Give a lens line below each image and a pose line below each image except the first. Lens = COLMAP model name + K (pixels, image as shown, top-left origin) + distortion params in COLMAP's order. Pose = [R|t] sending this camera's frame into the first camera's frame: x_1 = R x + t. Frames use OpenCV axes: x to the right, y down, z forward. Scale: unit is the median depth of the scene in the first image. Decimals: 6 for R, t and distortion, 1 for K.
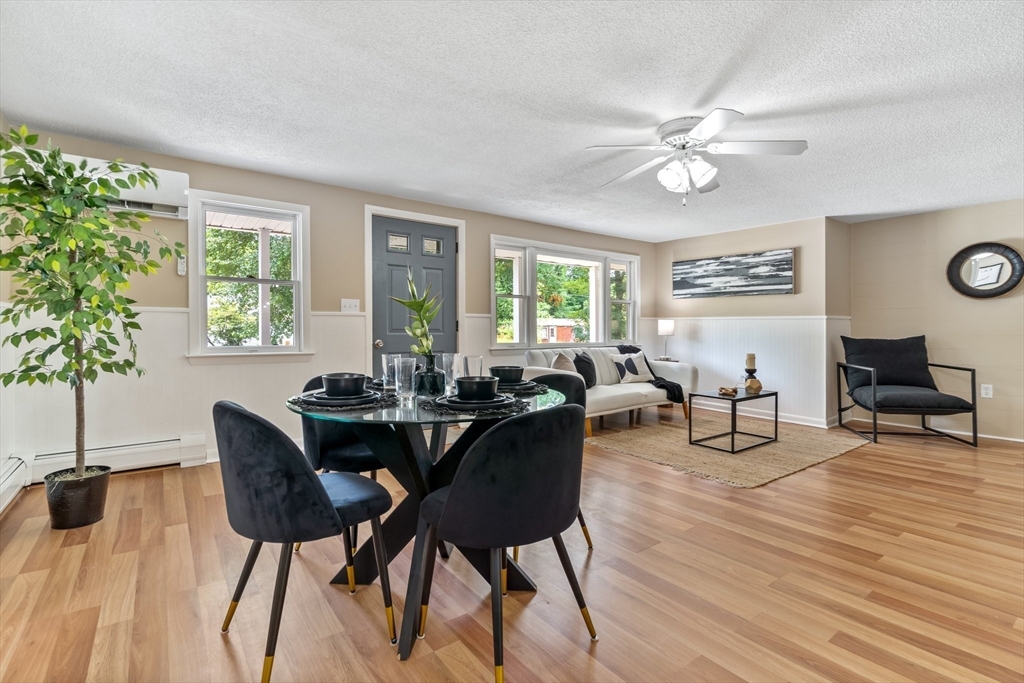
lens RADIAL K [[488.6, 0, 509.3], [0, 488.6, 318.5], [0, 0, 1]] dist [-0.003174, 0.001531]
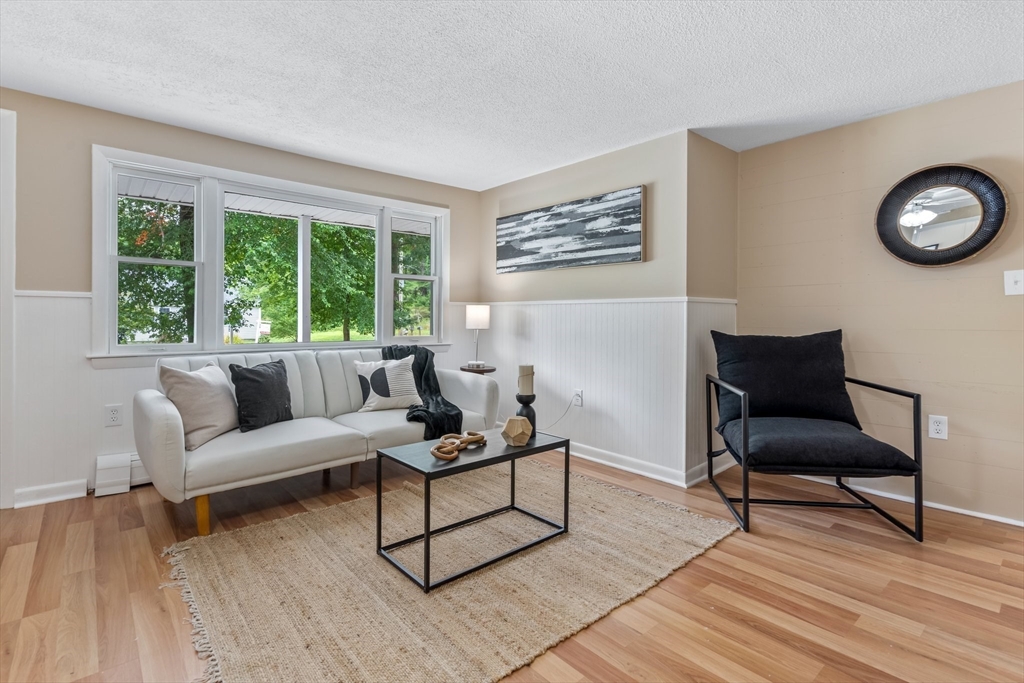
lens RADIAL K [[488.6, 0, 525.9], [0, 488.6, 315.9], [0, 0, 1]] dist [-0.003174, 0.001531]
pose [[0.996423, 0.000479, 0.084499, 0.408923], [-0.001553, 0.999919, 0.012646, 0.010692], [-0.084486, -0.012732, 0.996343, 0.430990]]
